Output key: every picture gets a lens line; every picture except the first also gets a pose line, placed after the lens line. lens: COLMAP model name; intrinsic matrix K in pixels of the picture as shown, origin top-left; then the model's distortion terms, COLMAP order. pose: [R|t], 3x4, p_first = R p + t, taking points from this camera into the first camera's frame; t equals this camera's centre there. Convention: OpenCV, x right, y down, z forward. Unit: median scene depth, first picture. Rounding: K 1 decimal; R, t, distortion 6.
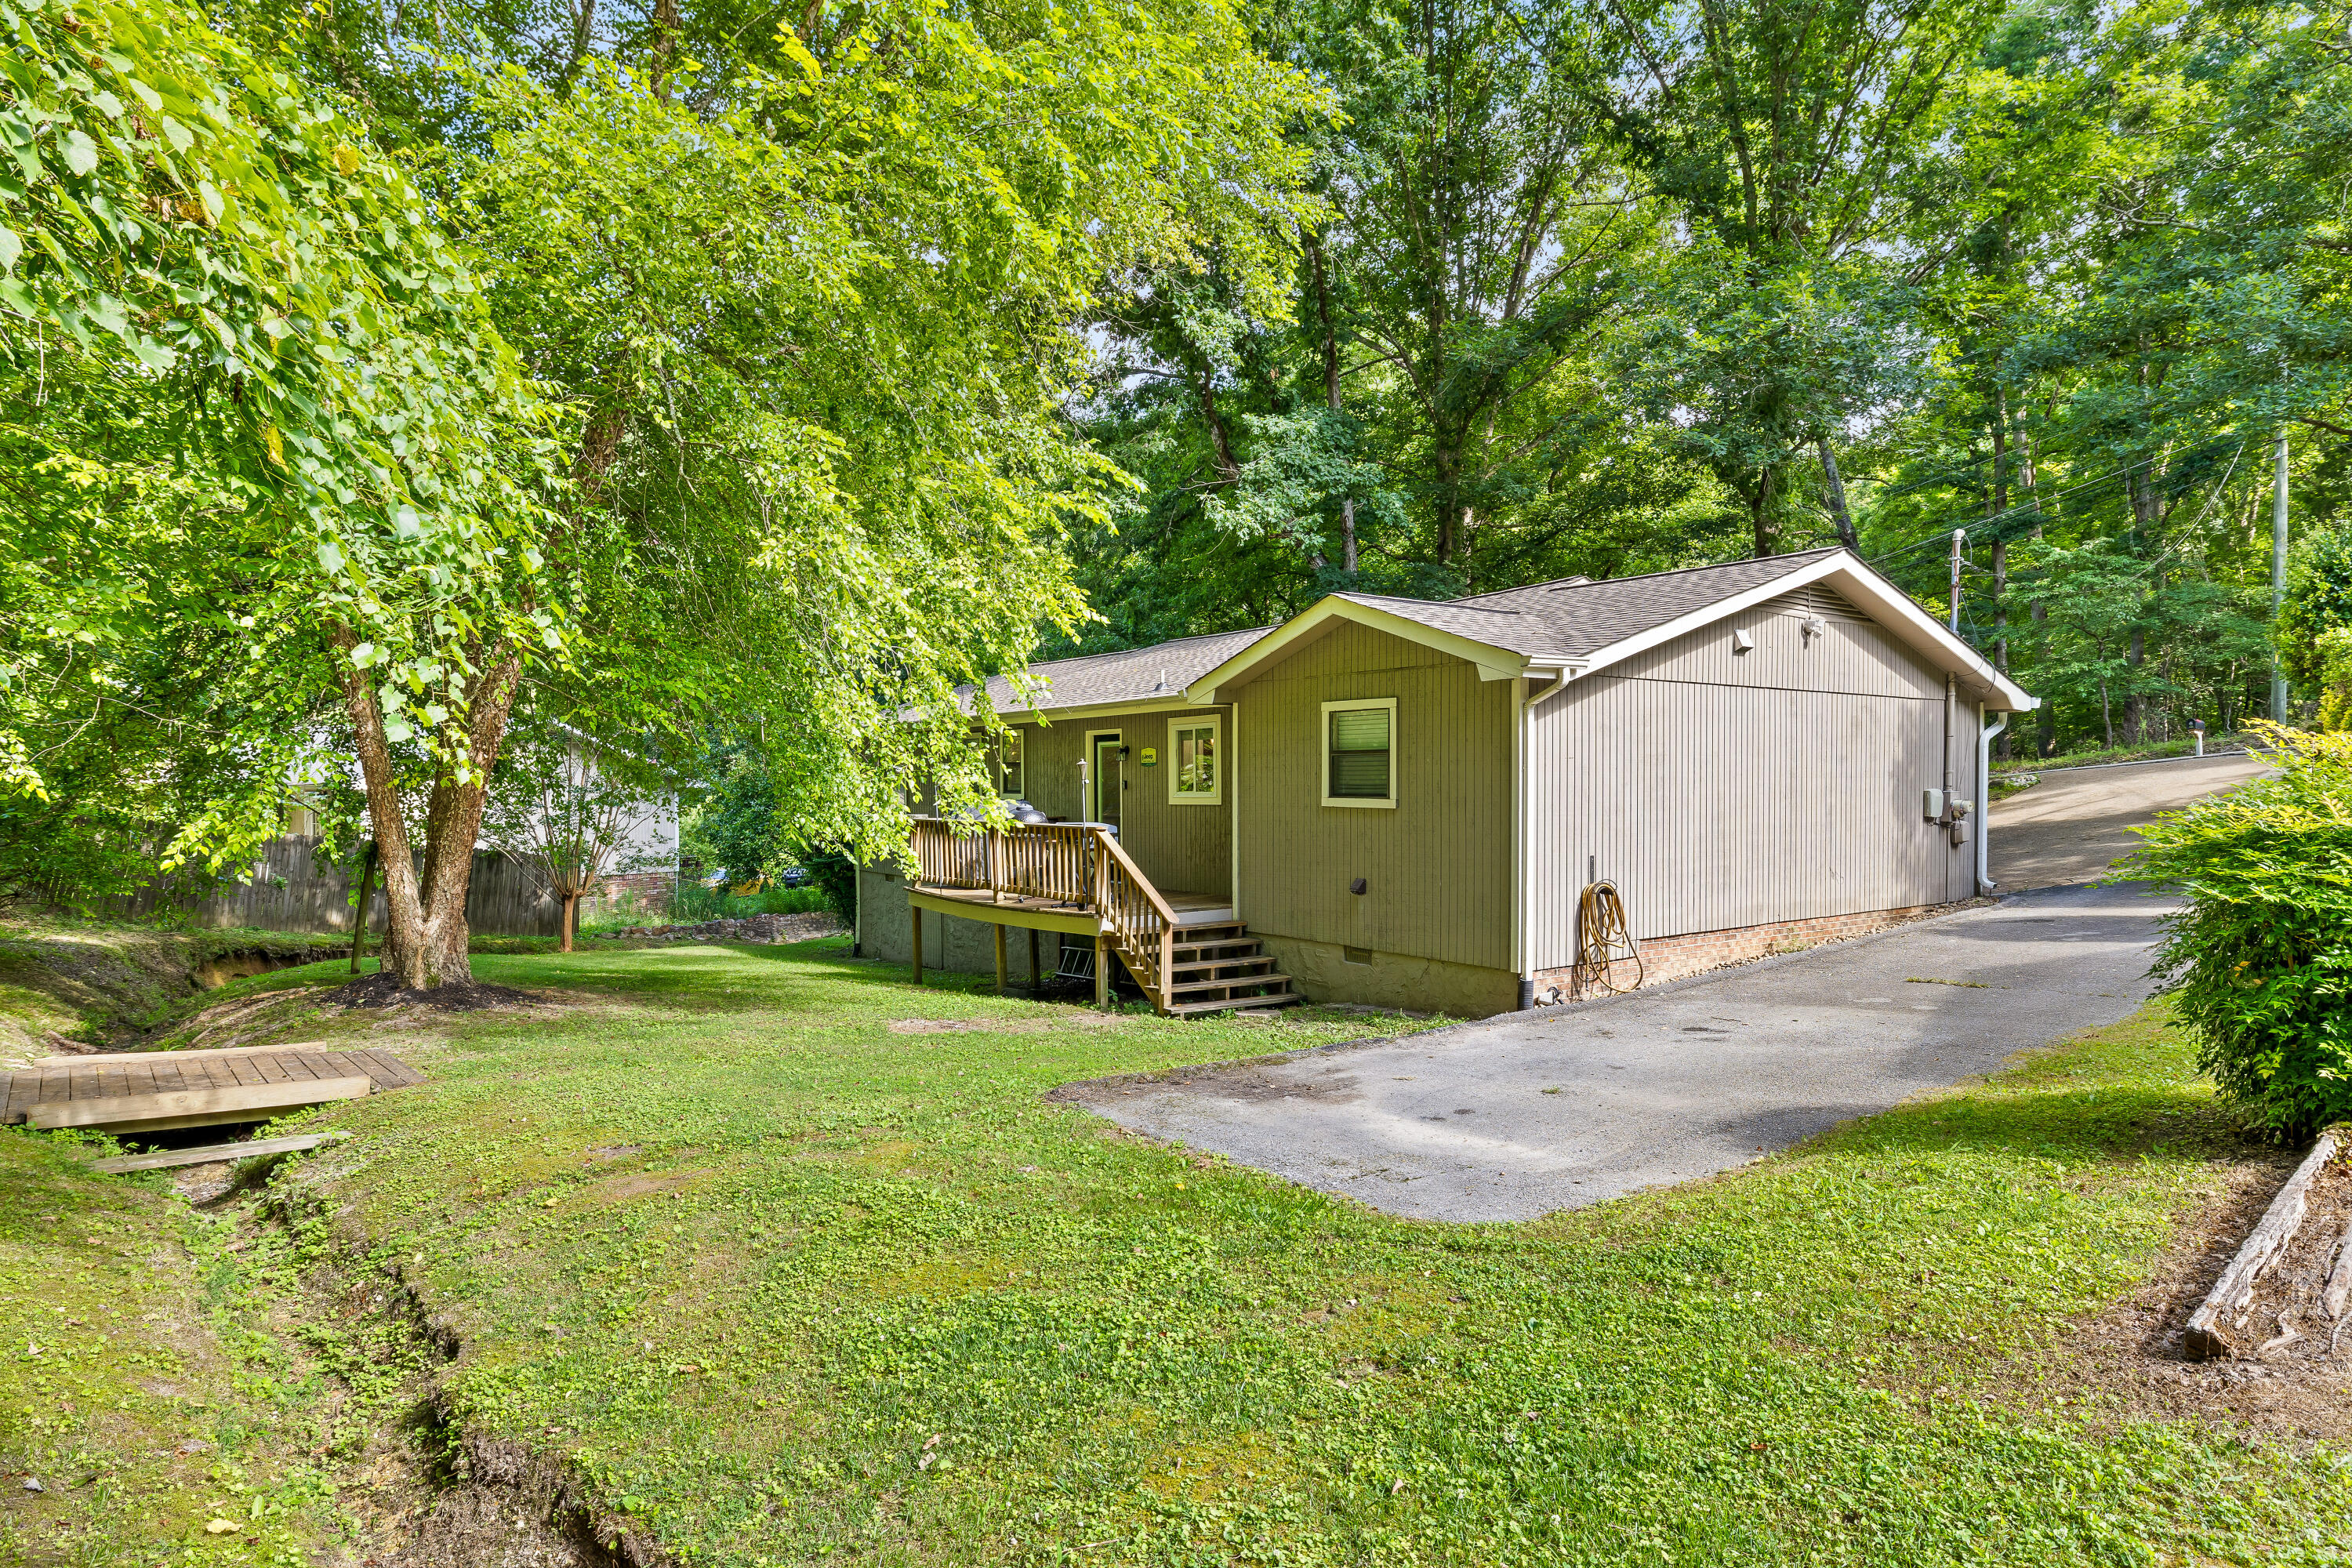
lens RADIAL K [[1331.5, 0, 1176.0], [0, 1331.5, 784.0], [0, 0, 1]] dist [-0.004592, 0.000643]
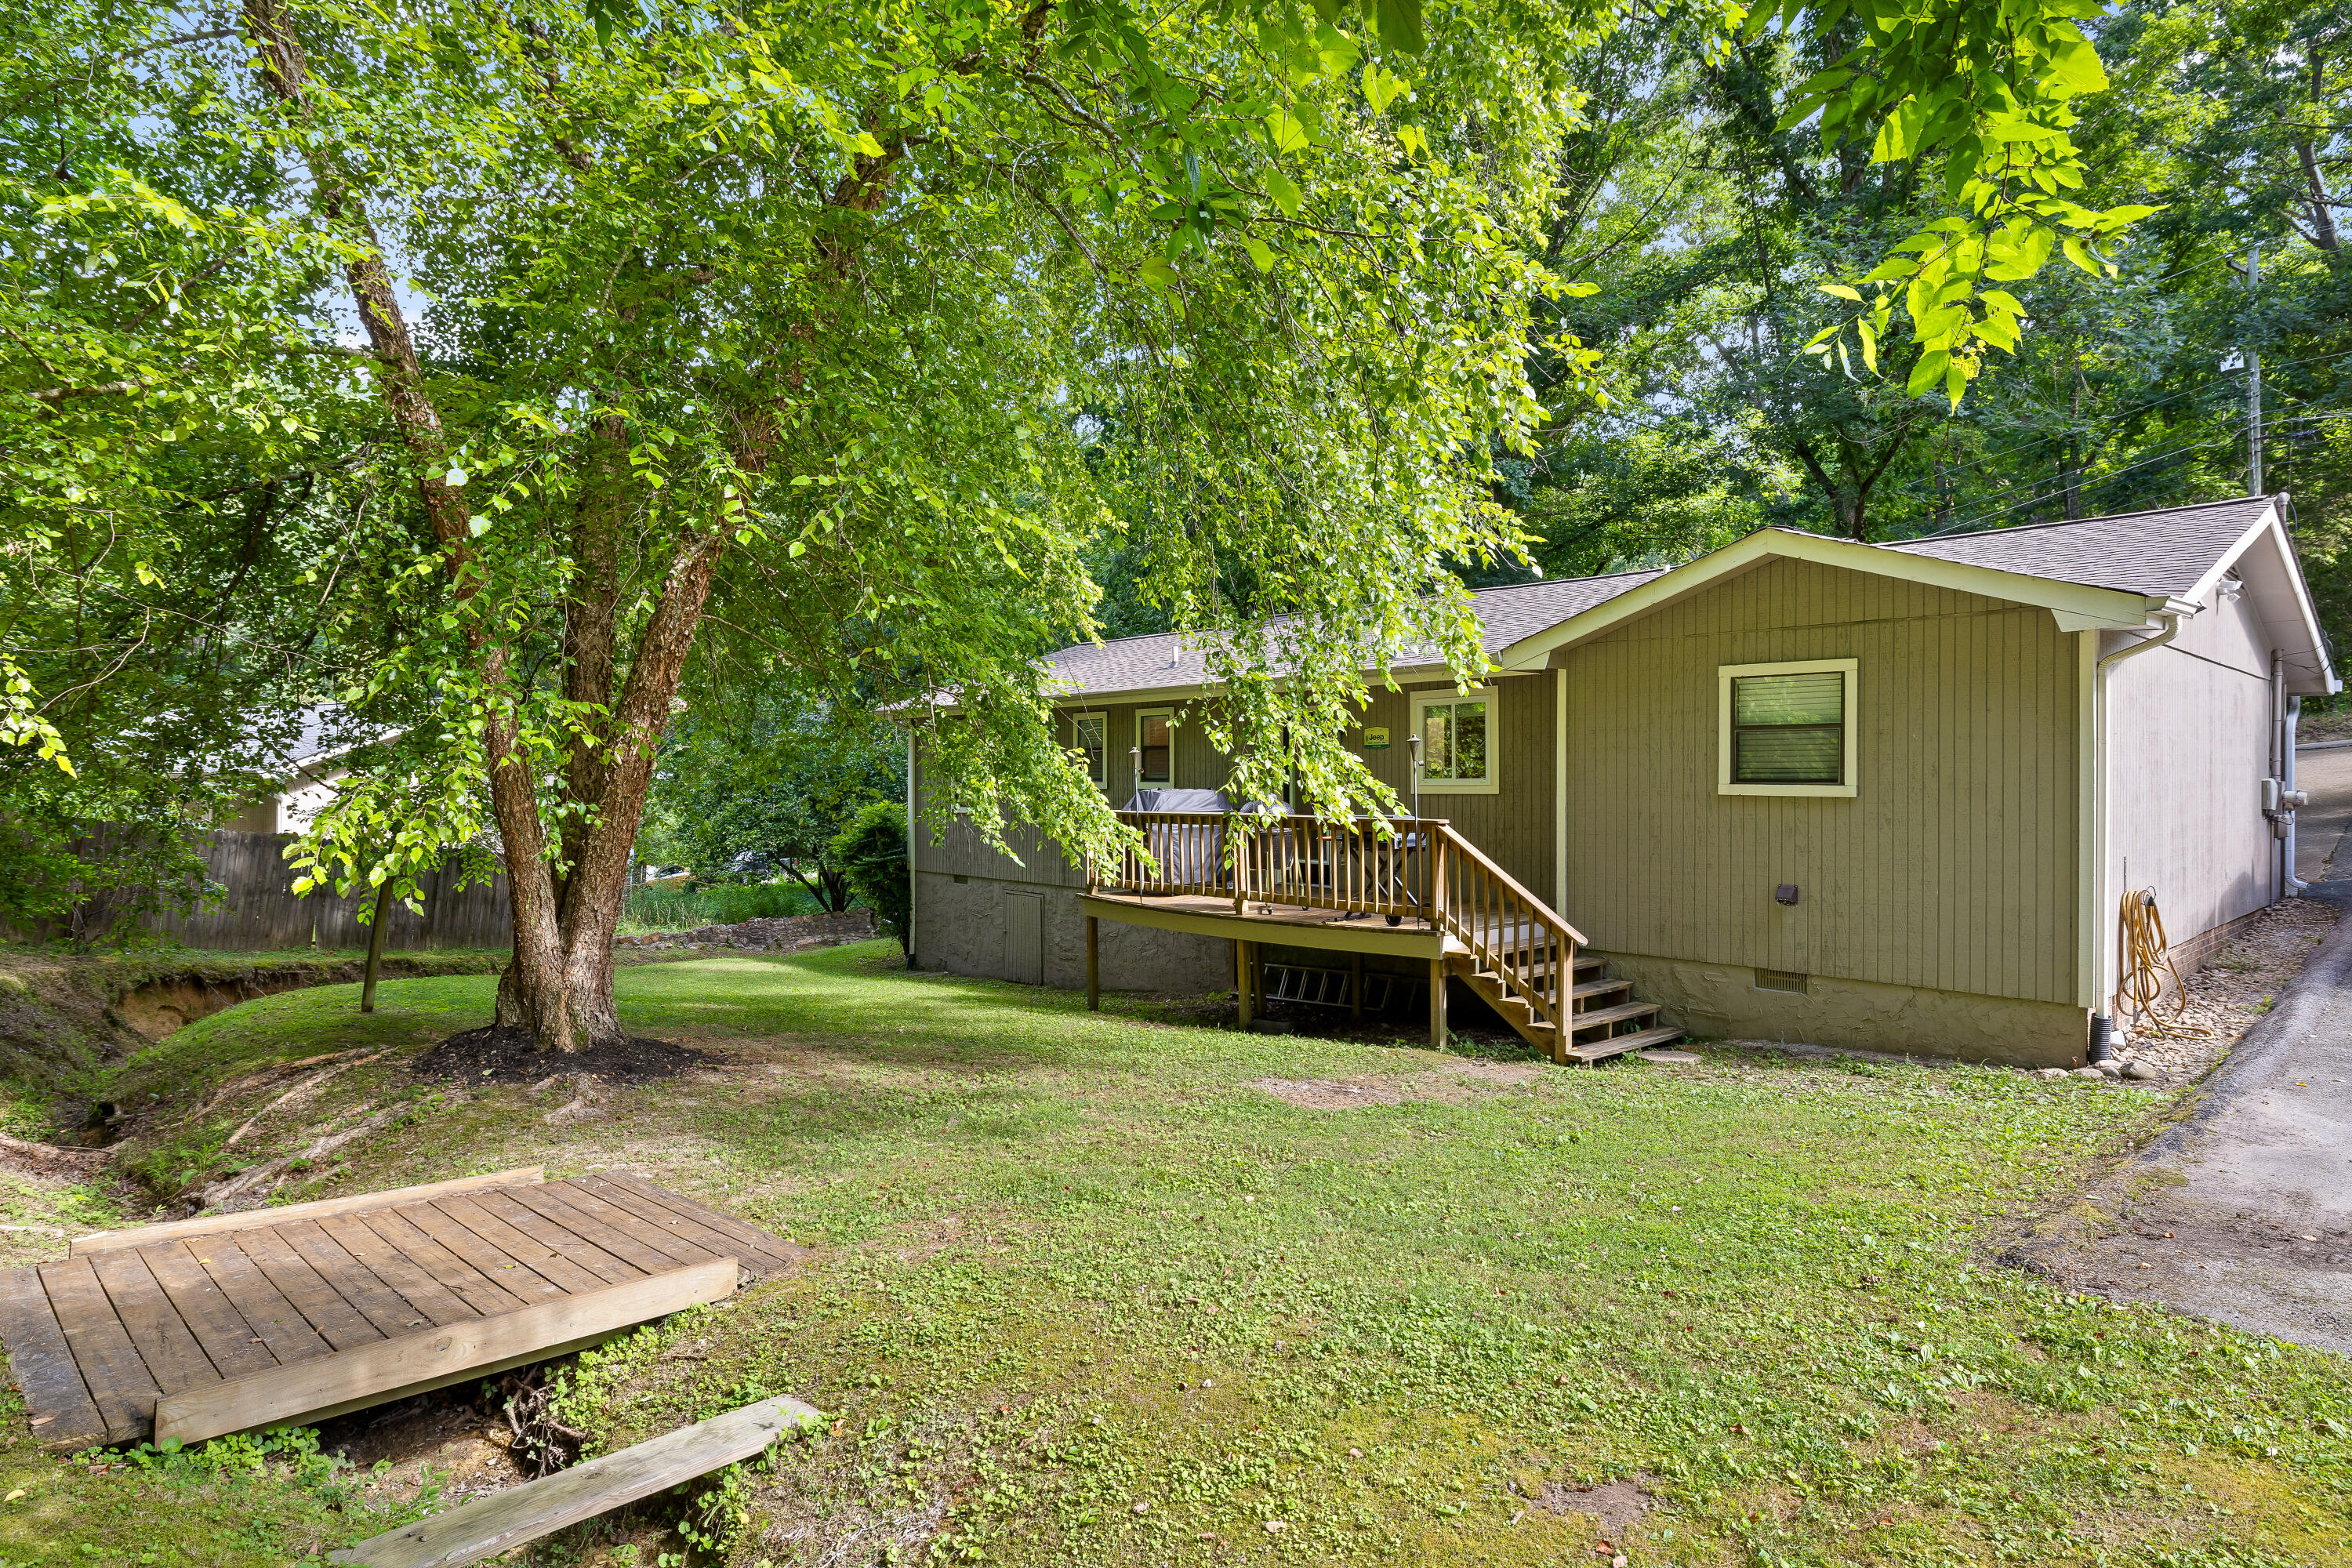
lens RADIAL K [[1254.9, 0, 1176.0], [0, 1254.9, 784.0], [0, 0, 1]] dist [0.031369, -0.026971]
pose [[0.993232, 0.002772, 0.116112, -0.309077], [-0.003141, 0.999991, 0.002990, 0.008741], [-0.116103, -0.003334, 0.993232, 0.281134]]
